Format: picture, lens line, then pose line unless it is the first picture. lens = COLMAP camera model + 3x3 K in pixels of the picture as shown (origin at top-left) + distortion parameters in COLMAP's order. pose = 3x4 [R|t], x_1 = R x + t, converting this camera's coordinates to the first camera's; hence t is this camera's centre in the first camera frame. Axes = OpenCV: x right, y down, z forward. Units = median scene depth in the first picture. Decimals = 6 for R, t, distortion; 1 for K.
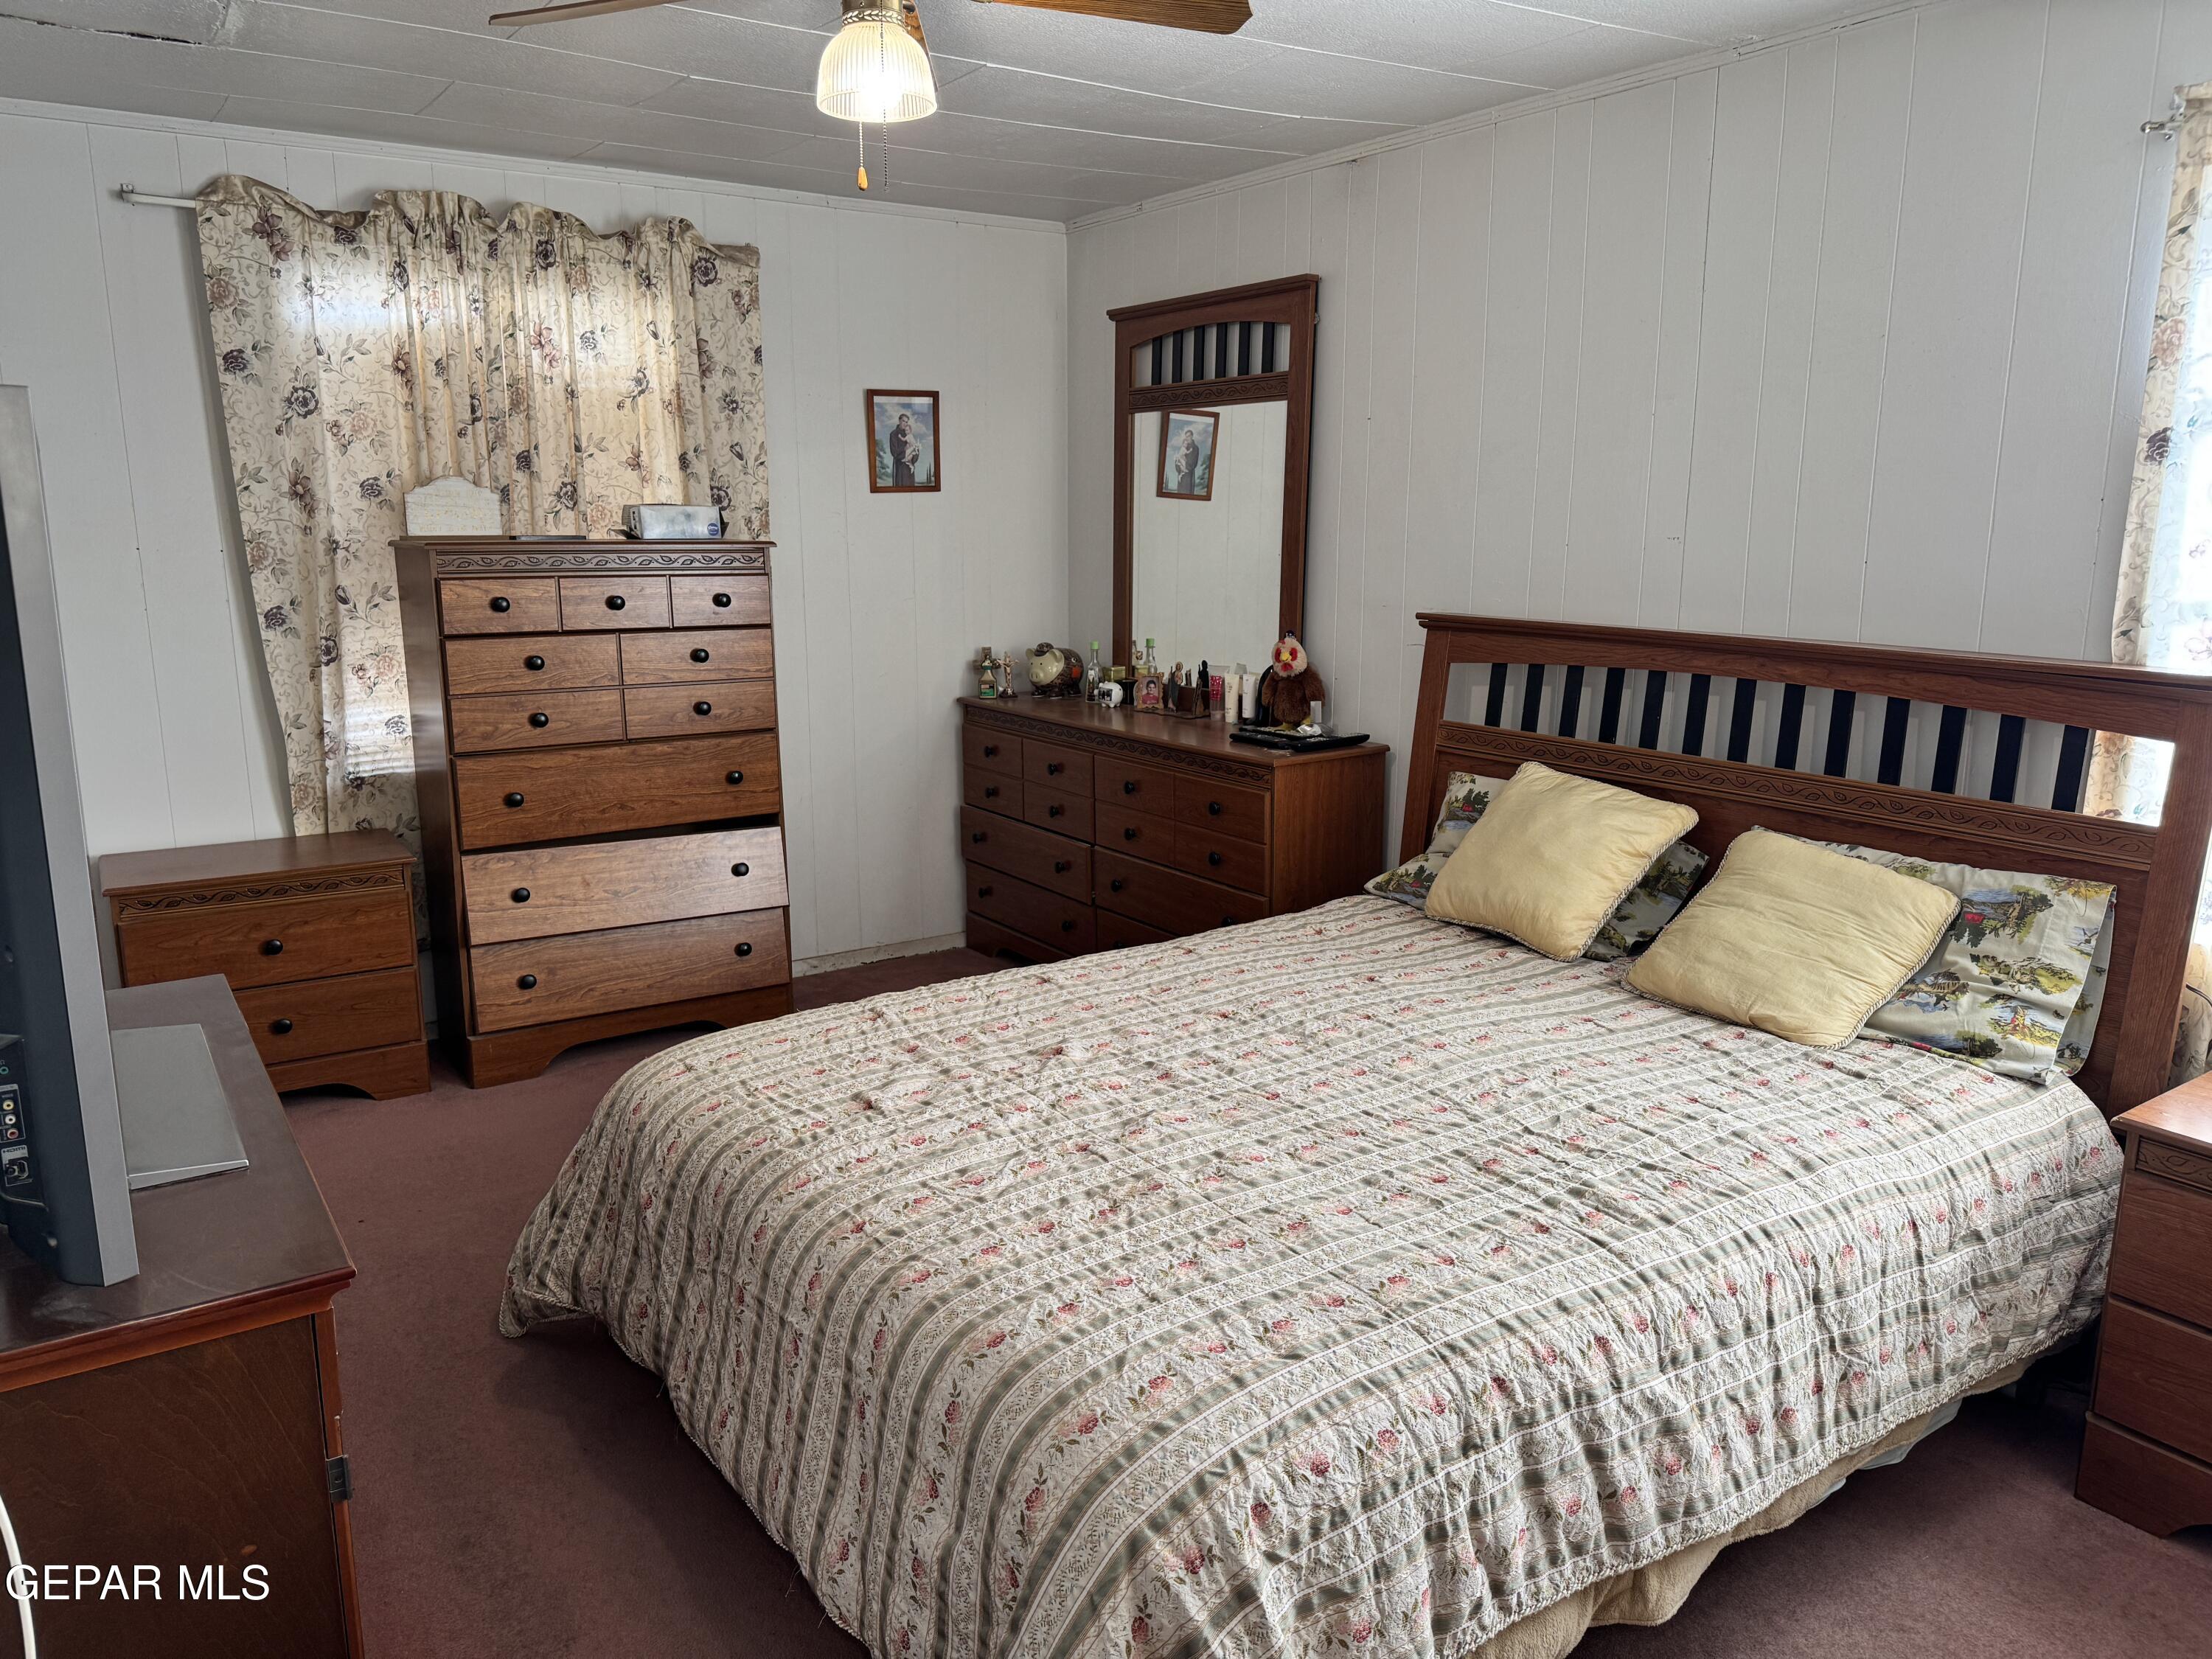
lens RADIAL K [[1543.0, 0, 1103.8], [0, 1543.0, 838.5], [0, 0, 1]] dist [0.125222, -0.165748]
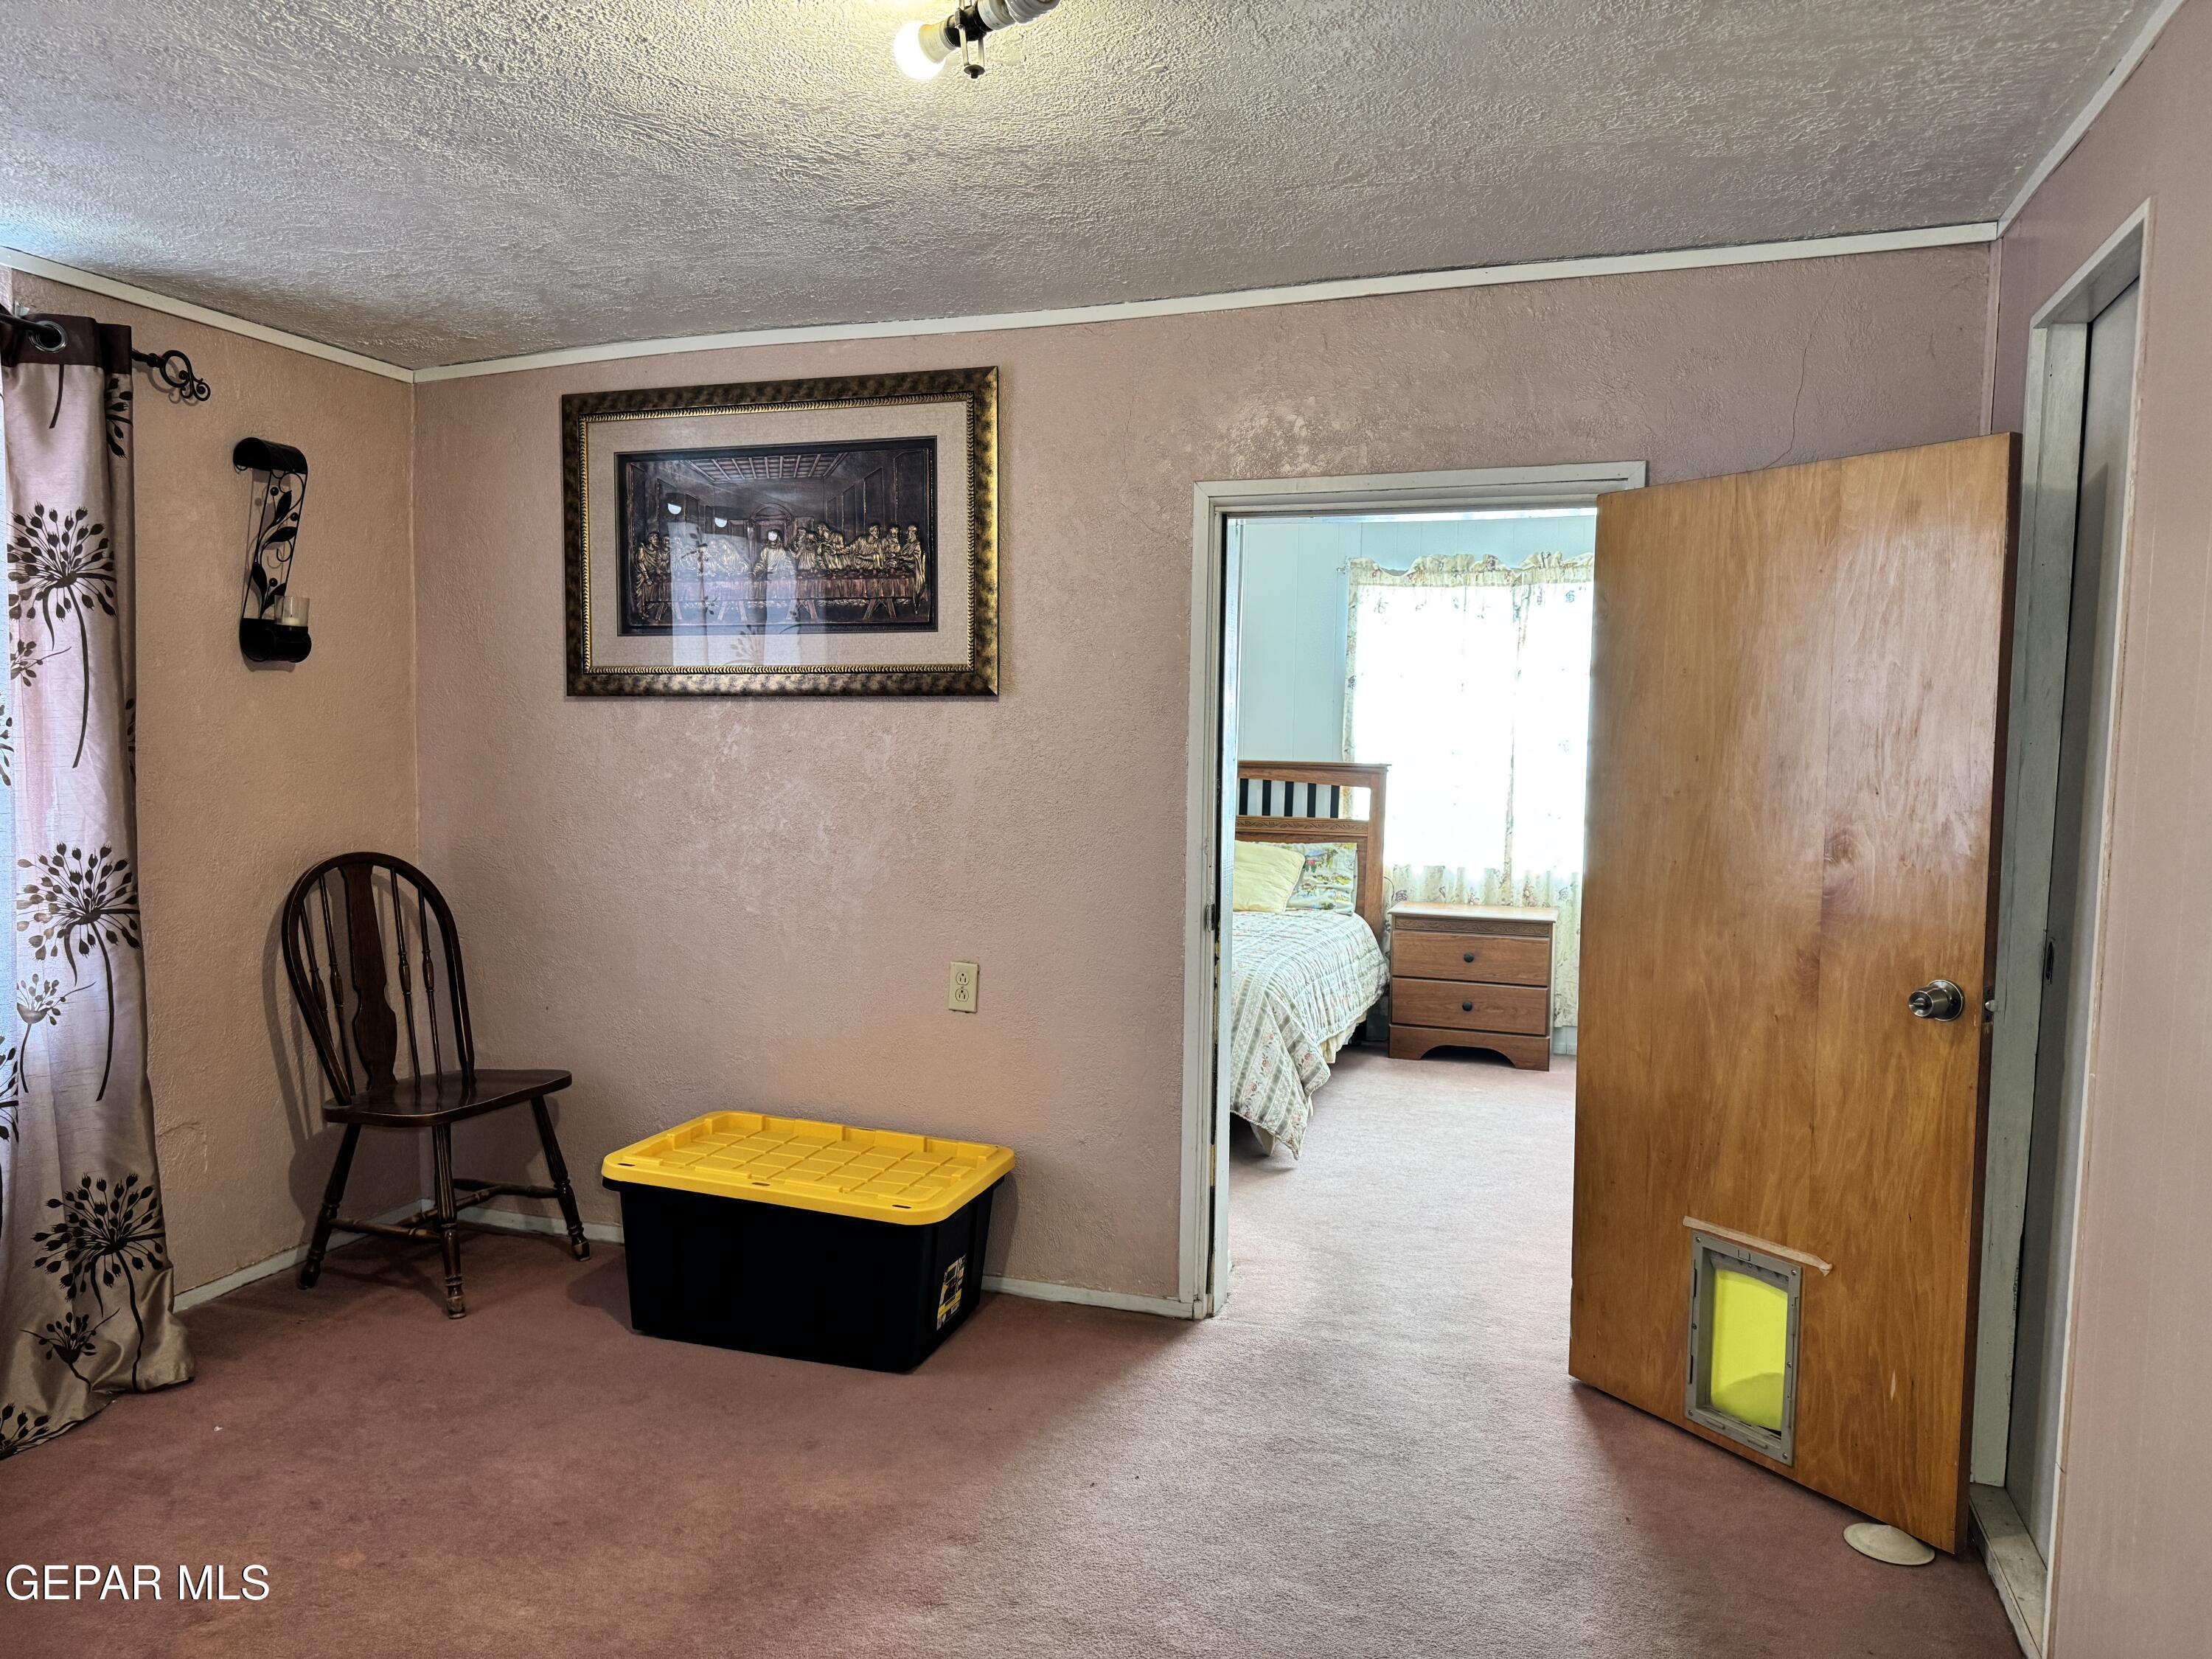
lens RADIAL K [[1504.3, 0, 1106.0], [0, 1504.3, 829.5], [0, 0, 1]] dist [0.150364, -0.216316]
pose [[0.801663, -0.019805, 0.597448, -0.827628], [0.105696, 0.988400, -0.109059, 0.162506], [-0.588358, 0.150577, 0.794457, -0.529189]]
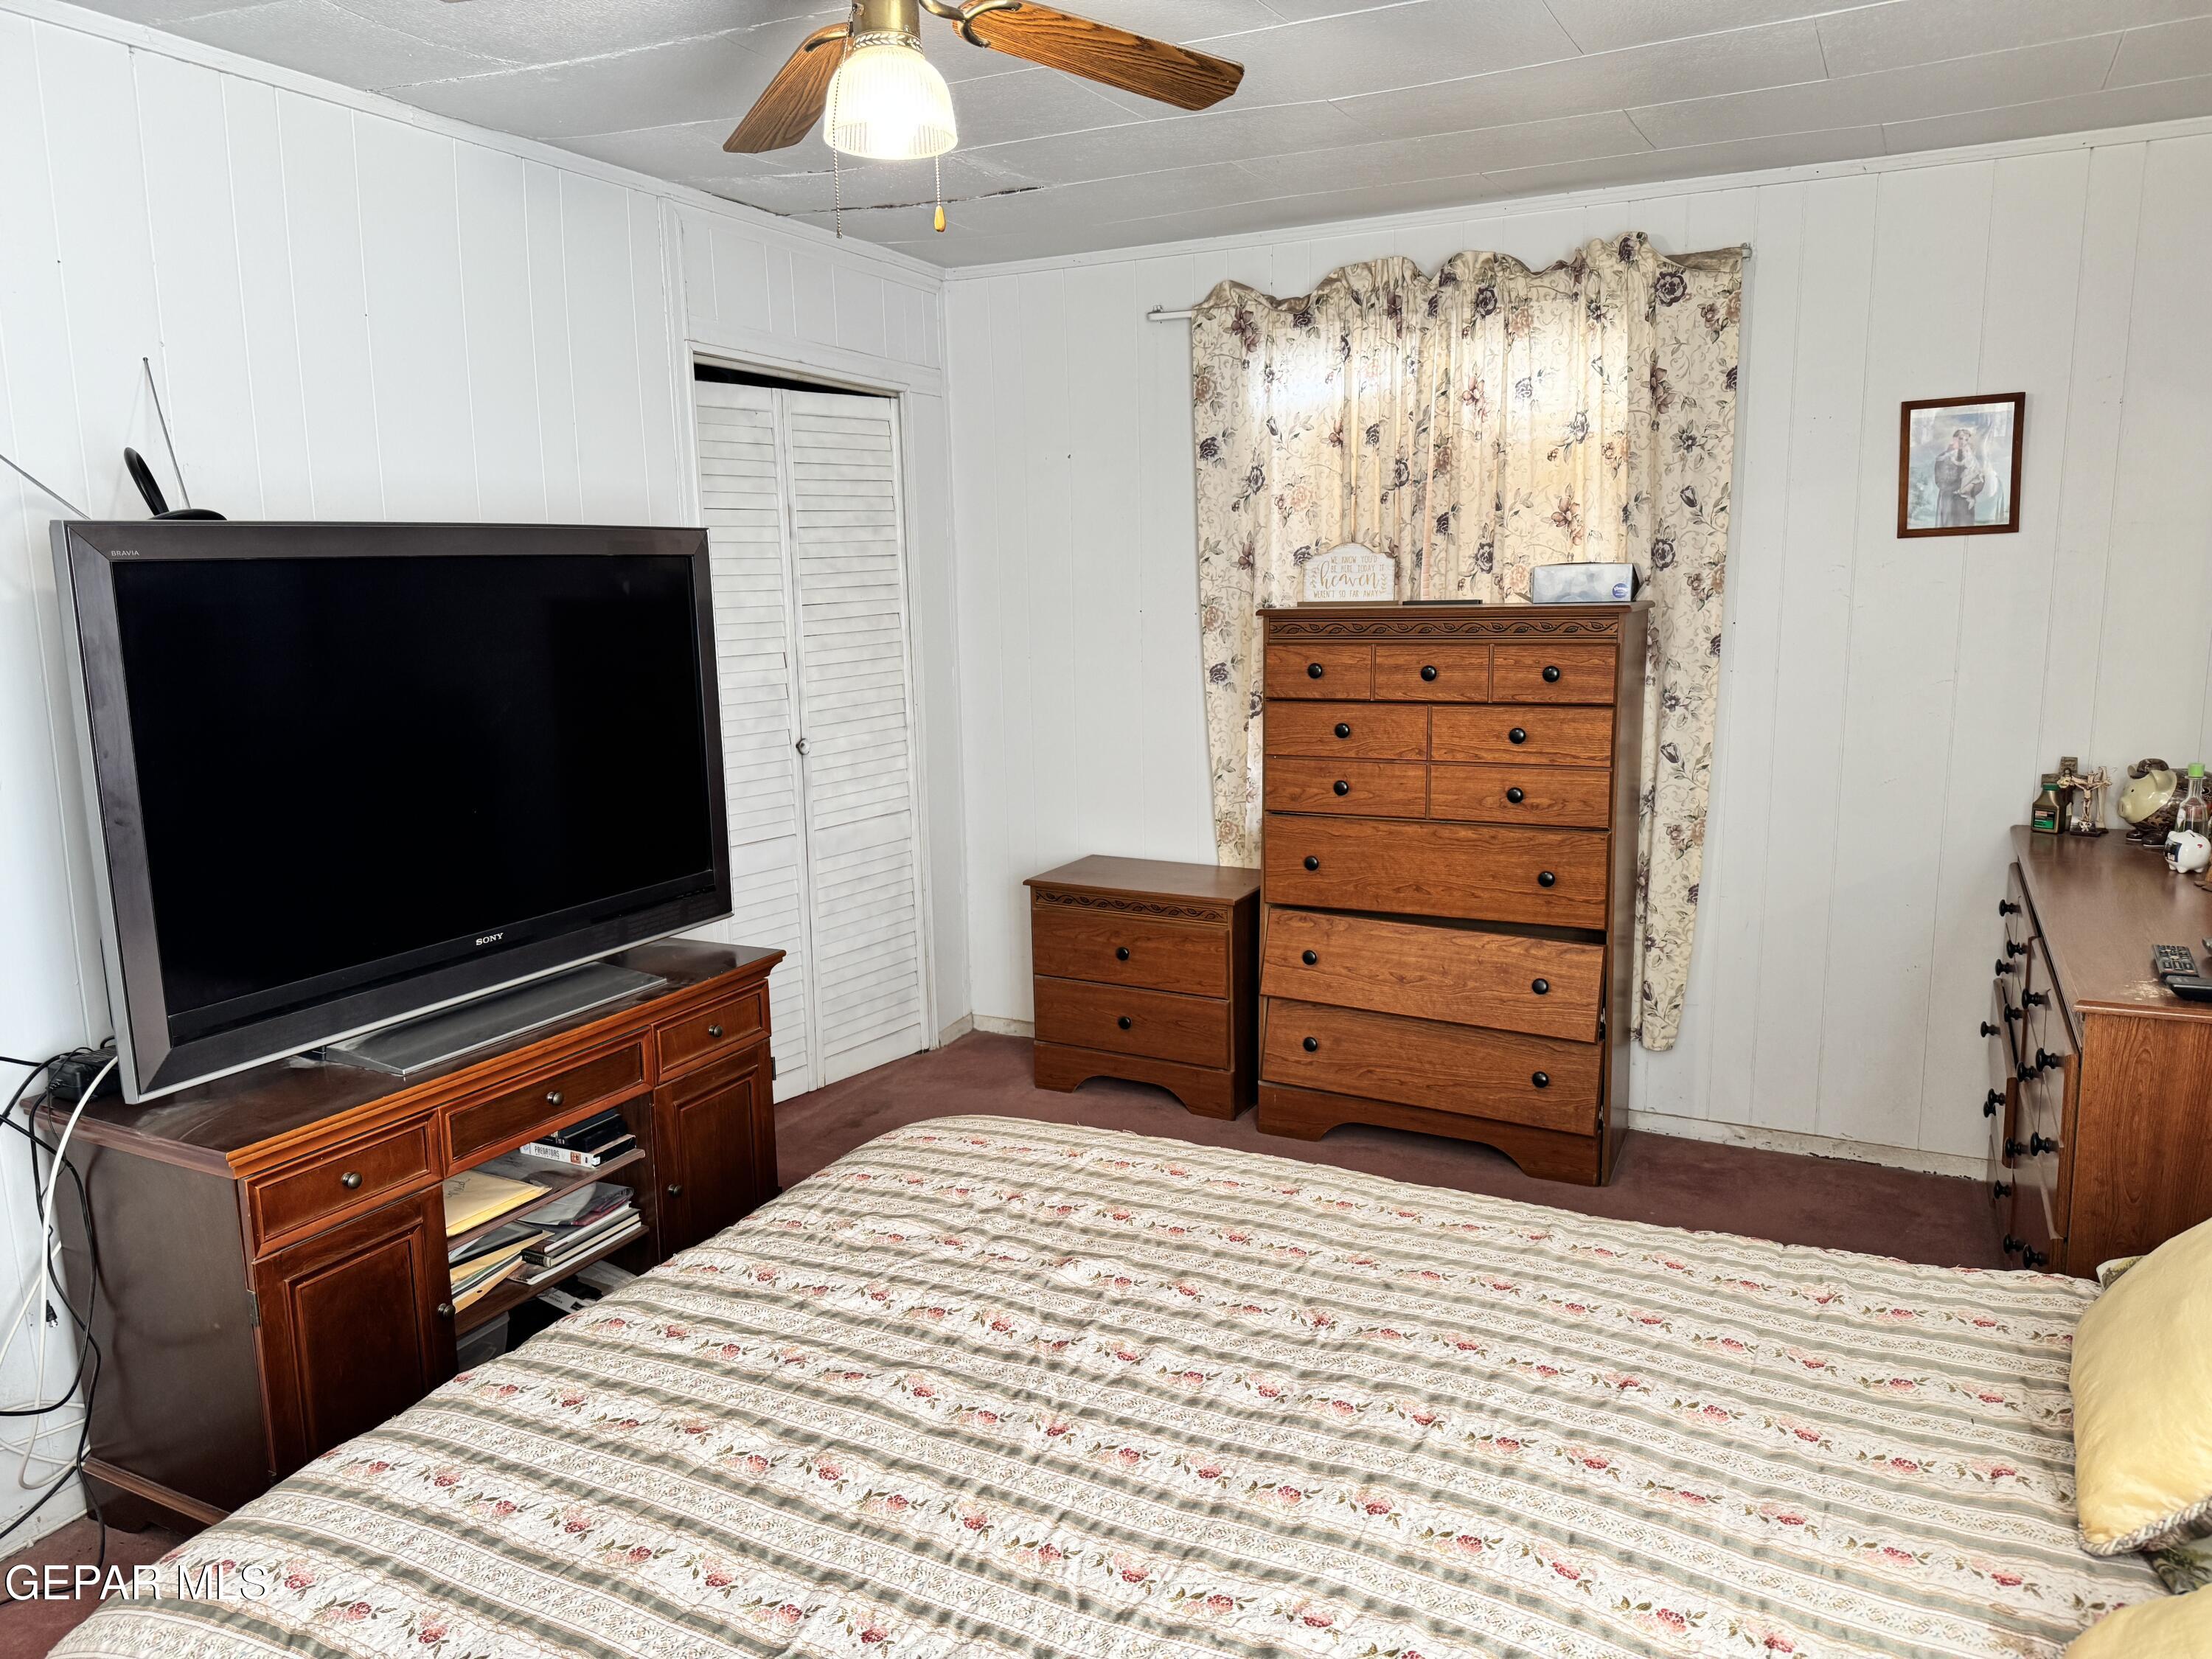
lens RADIAL K [[1531.7, 0, 1105.2], [0, 1531.7, 851.7], [0, 0, 1]] dist [0.125674, -0.164000]
pose [[0.493028, 0.151834, -0.856662, 0.419774], [-0.167857, 0.982754, 0.077577, -0.089867], [0.853667, 0.105550, 0.510011, 0.399814]]
